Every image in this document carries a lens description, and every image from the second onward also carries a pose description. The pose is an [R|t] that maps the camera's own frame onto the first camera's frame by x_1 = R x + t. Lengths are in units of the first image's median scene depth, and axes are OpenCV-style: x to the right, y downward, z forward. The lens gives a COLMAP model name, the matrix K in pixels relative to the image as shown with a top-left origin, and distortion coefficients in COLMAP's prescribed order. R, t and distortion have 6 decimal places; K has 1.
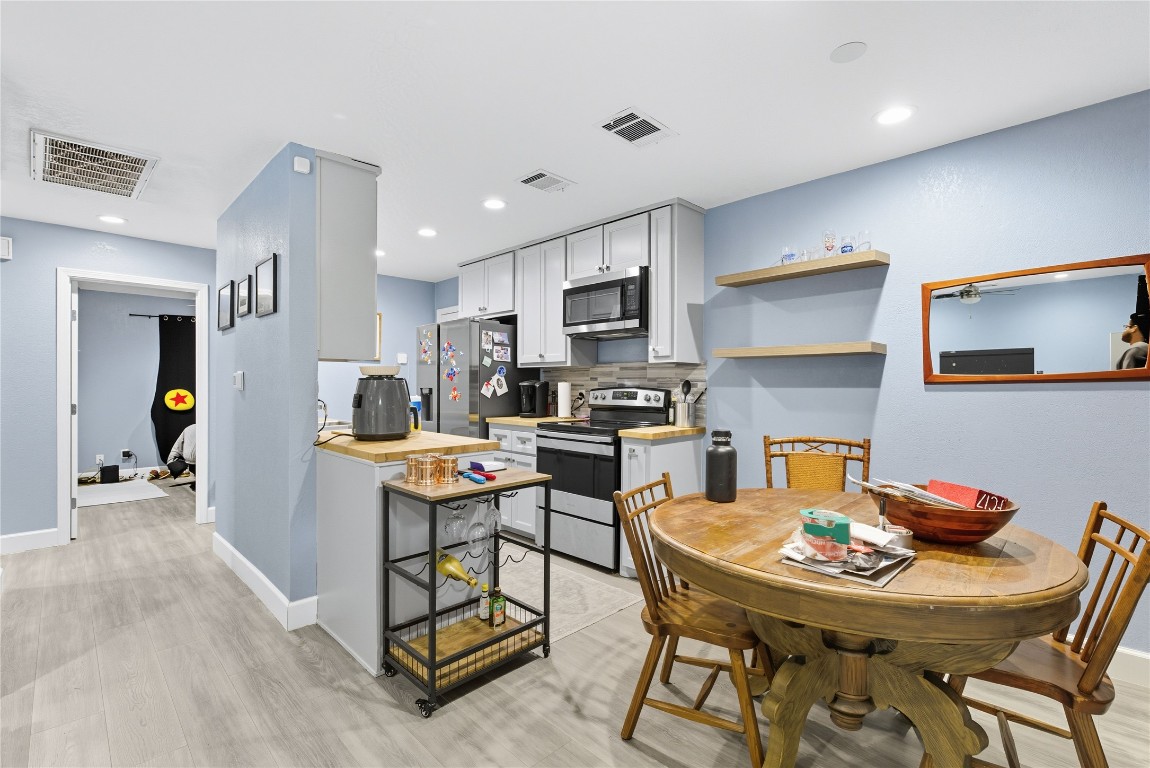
lens RADIAL K [[516.9, 0, 575.0], [0, 516.9, 384.0], [0, 0, 1]] dist [-0.000024, 0.000027]
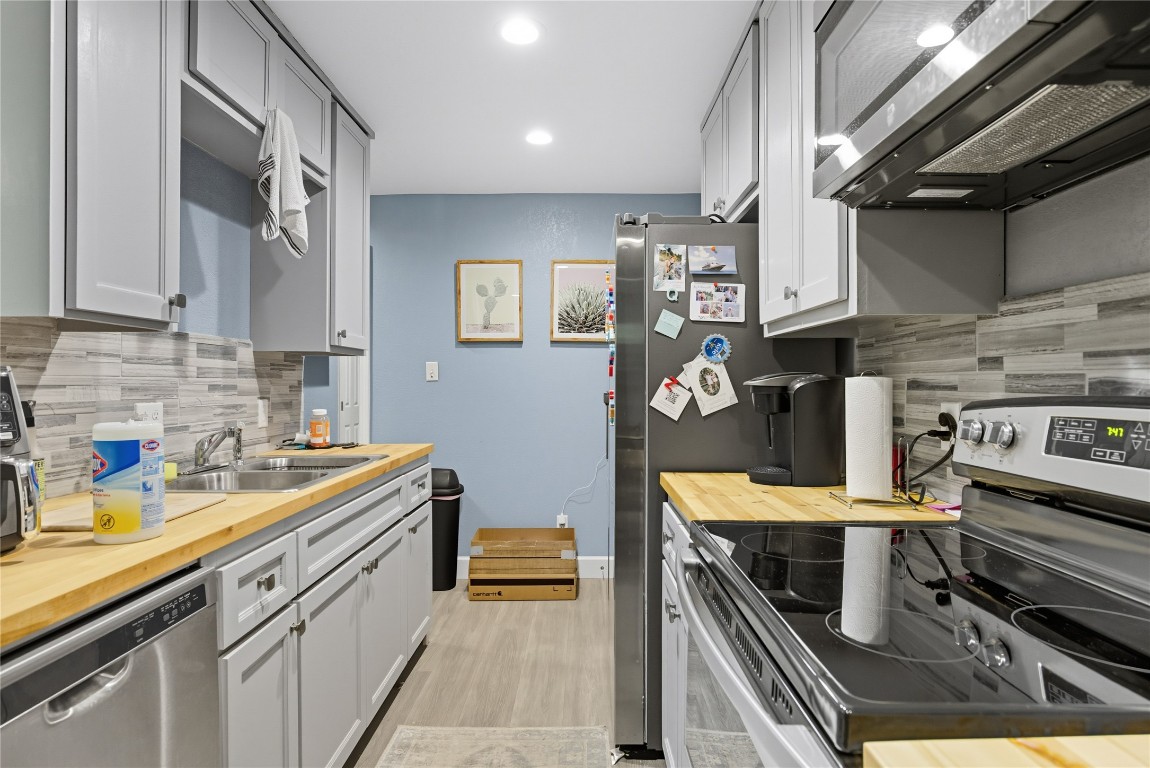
lens RADIAL K [[627.7, 0, 575.0], [0, 627.7, 384.0], [0, 0, 1]] dist [-0.000627, 0.000319]
pose [[0.706693, -0.002387, -0.707516, 0.130352], [0.004387, 0.999990, 0.001008, -0.000309], [0.707506, -0.003816, 0.706697, 0.747401]]
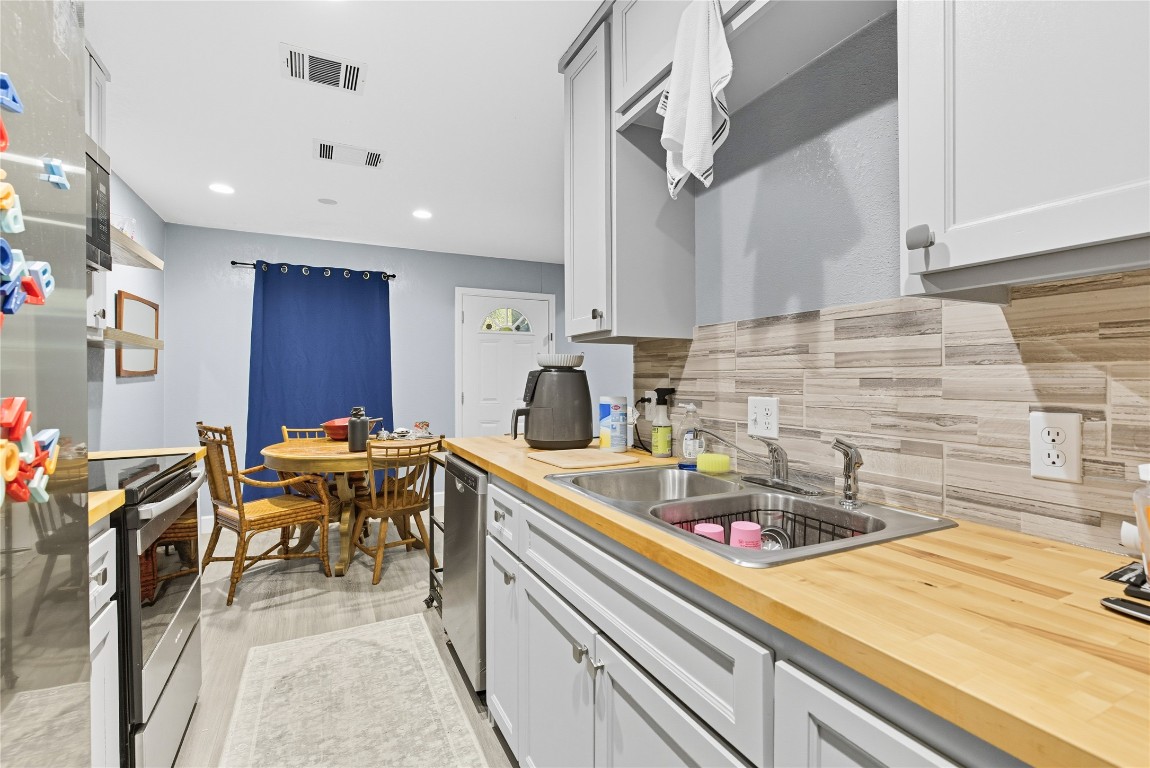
lens RADIAL K [[539.6, 0, 611.0], [0, 539.6, 381.5], [0, 0, 1]] dist [-0.000198, 0.000095]
pose [[-0.960433, -0.003375, 0.278490, -0.504116], [-0.002478, 0.999991, 0.003573, 0.000943], [-0.278500, 0.002741, -0.960432, 1.314790]]
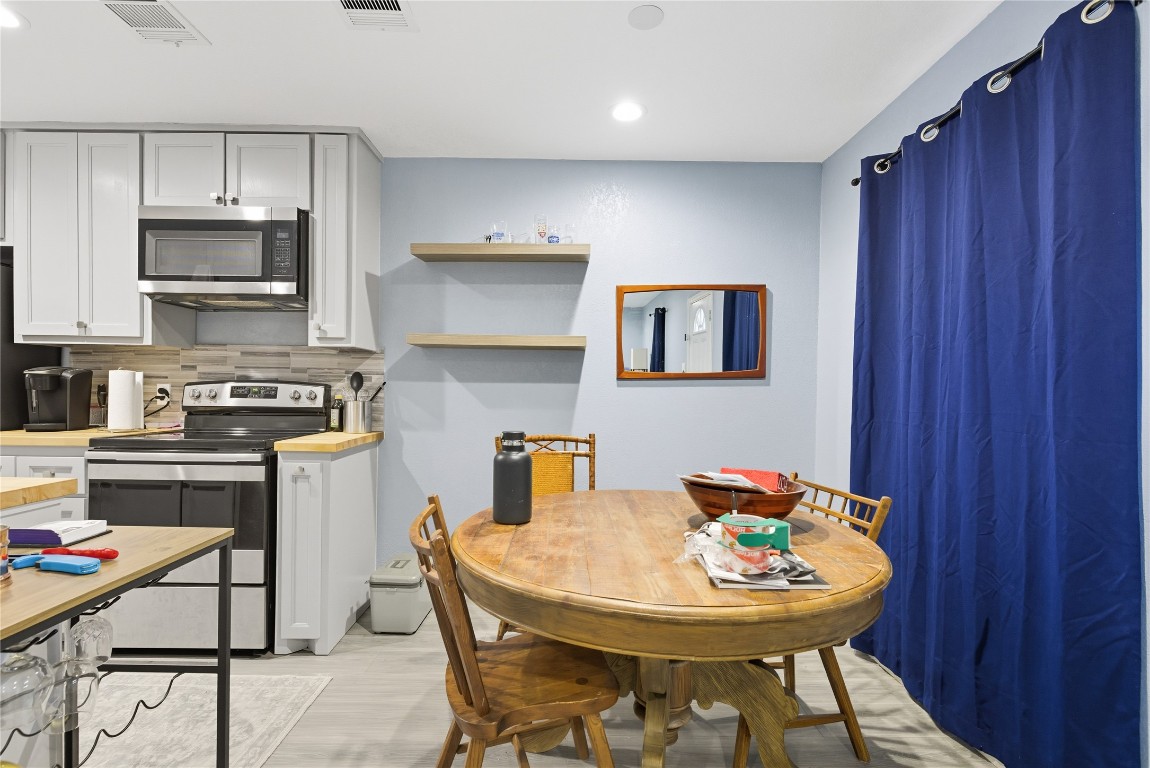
lens RADIAL K [[535.0, 0, 572.4], [0, 535.0, 394.4], [0, 0, 1]] dist [-0.001236, 0.000068]
pose [[0.699622, -0.000838, 0.714512, -0.127357], [-0.011211, 0.999863, 0.012150, 0.012652], [-0.714425, -0.016511, 0.699517, 0.208128]]
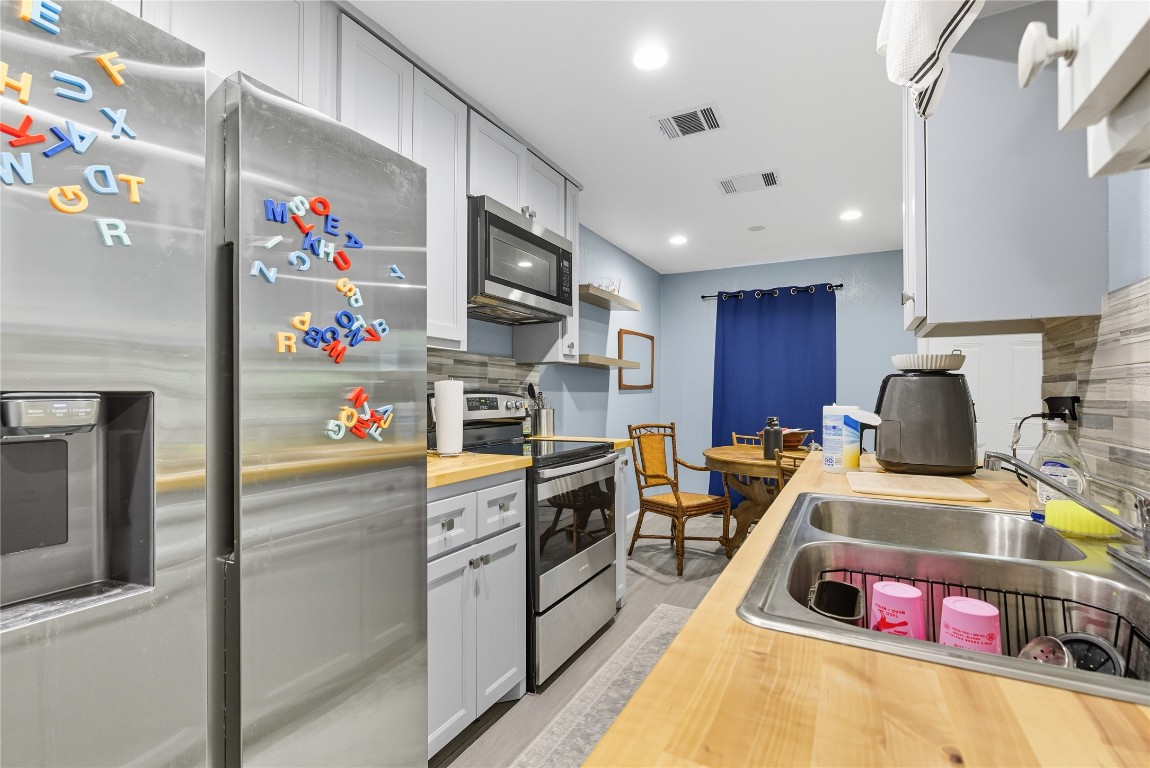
lens RADIAL K [[535.0, 0, 572.4], [0, 535.0, 394.4], [0, 0, 1]] dist [-0.001236, 0.000068]
pose [[-0.303573, -0.002883, 0.952804, -0.636507], [-0.006324, 0.999979, 0.001011, 0.009695], [-0.952787, -0.005719, -0.303585, 1.186022]]
